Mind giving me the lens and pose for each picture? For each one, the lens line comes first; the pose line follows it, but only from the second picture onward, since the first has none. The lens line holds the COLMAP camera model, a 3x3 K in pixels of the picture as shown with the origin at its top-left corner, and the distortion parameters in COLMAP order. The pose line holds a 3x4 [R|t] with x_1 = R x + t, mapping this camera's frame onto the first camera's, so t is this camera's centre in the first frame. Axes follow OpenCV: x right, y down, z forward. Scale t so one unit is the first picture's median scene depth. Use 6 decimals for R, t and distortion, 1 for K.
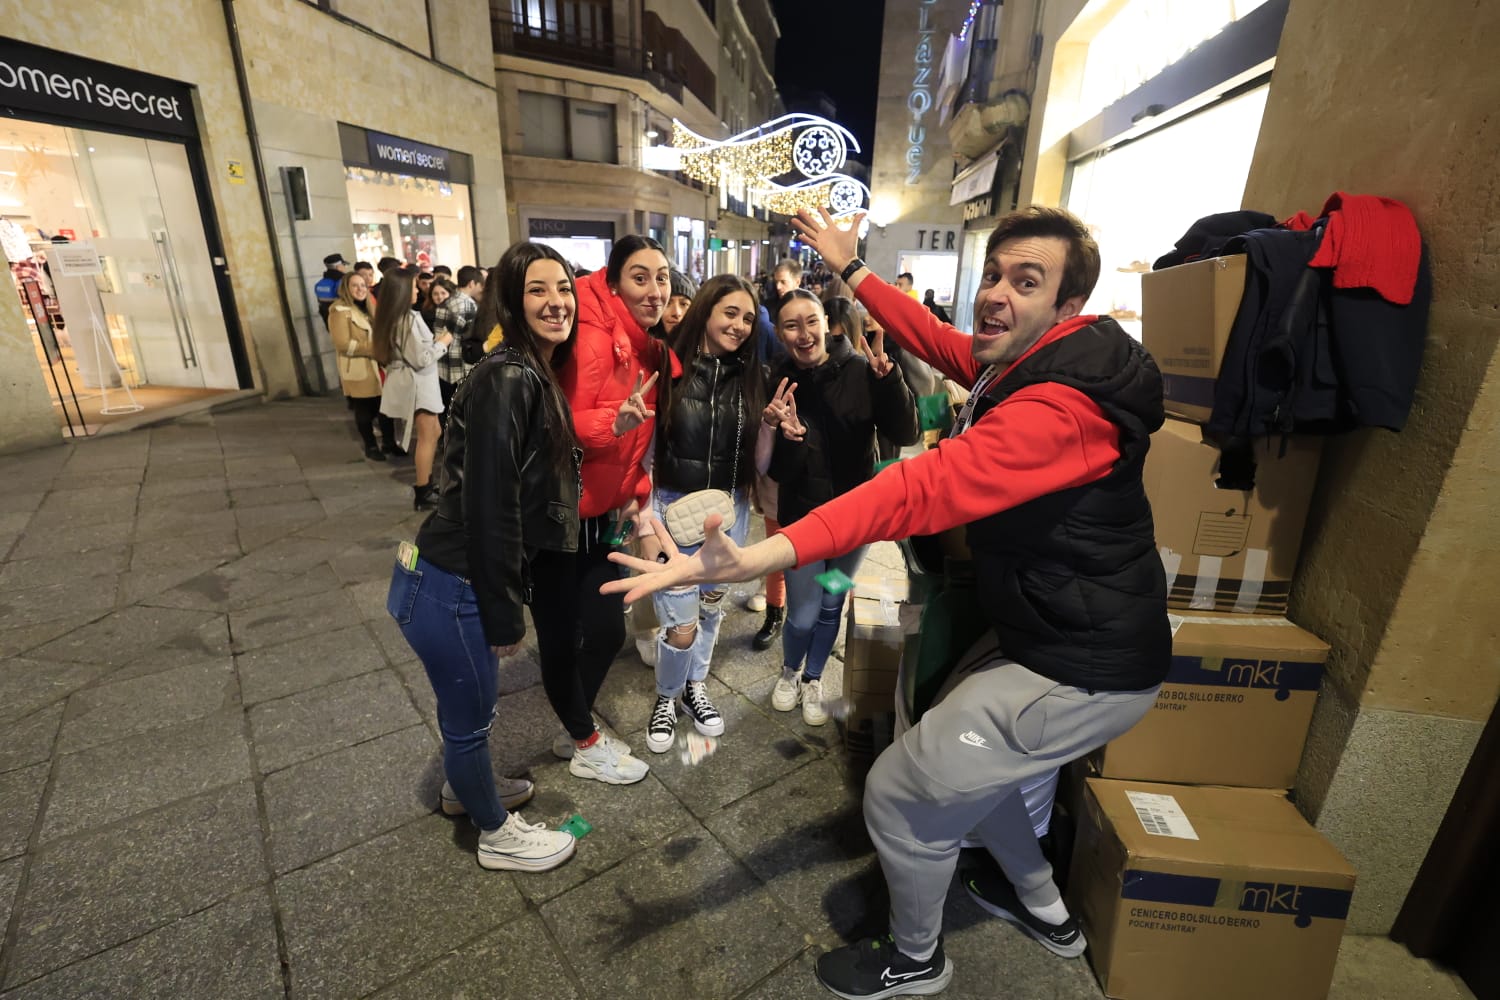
lens RADIAL K [[699.7, 0, 746.3], [0, 699.7, 502.4], [0, 0, 1]] dist [0.000991, 0.000235]
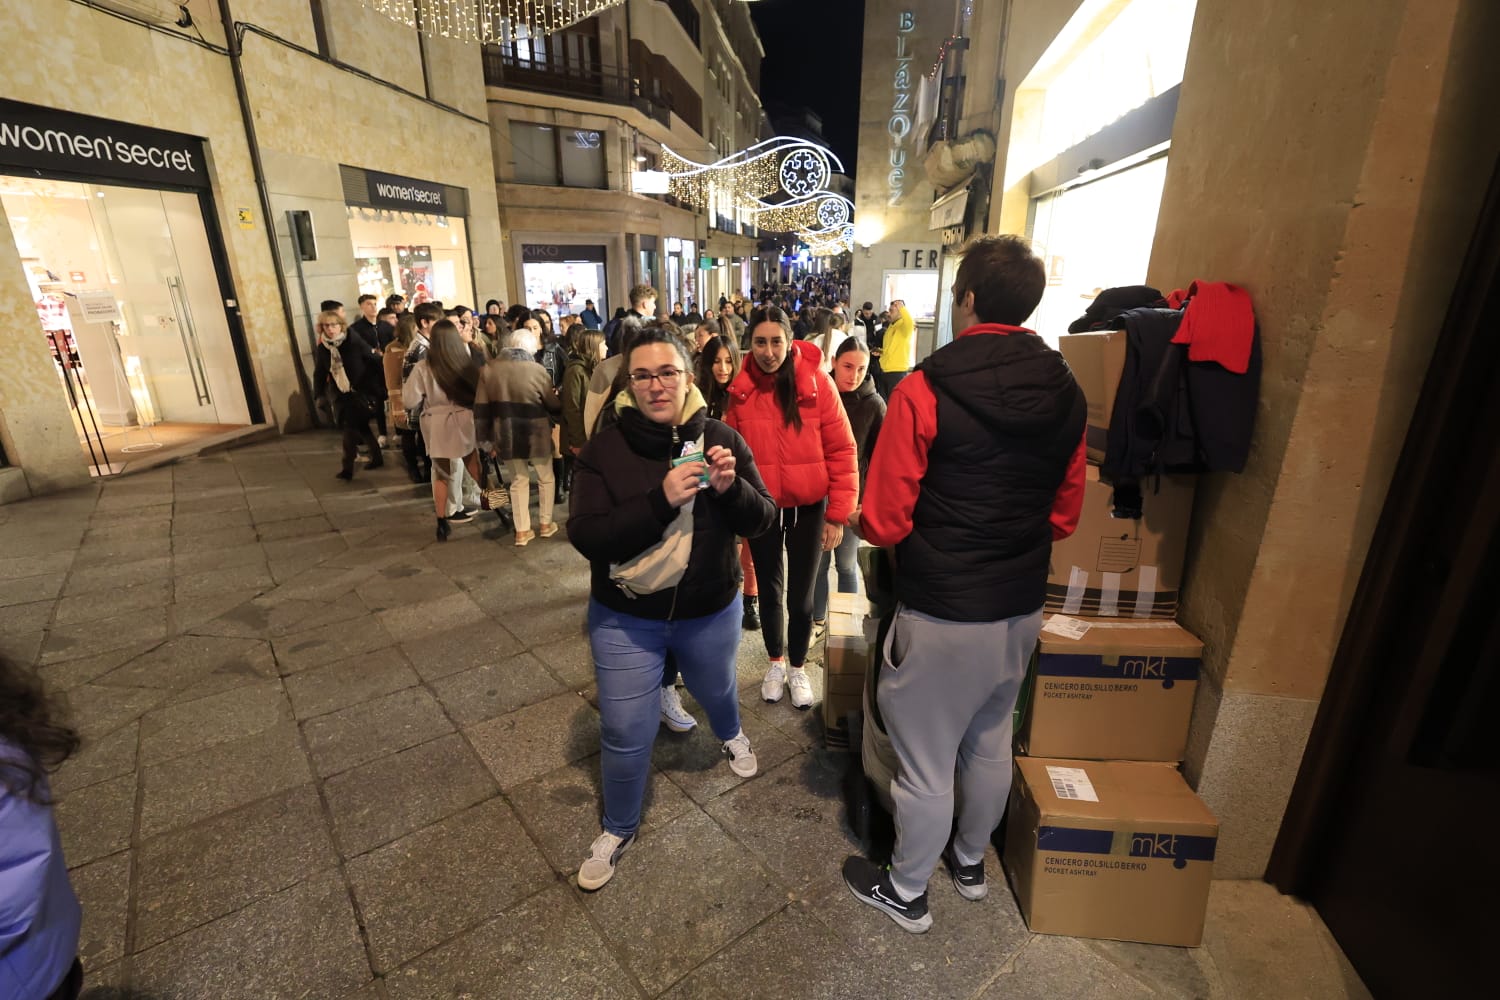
lens RADIAL K [[699.7, 0, 747.0], [0, 699.7, 508.5], [0, 0, 1]] dist [0.000991, 0.000235]
pose [[0.999676, -0.024813, 0.005693, 0.009977], [0.024864, 0.999650, -0.009092, -0.018161], [-0.005466, 0.009231, 0.999942, -0.100321]]
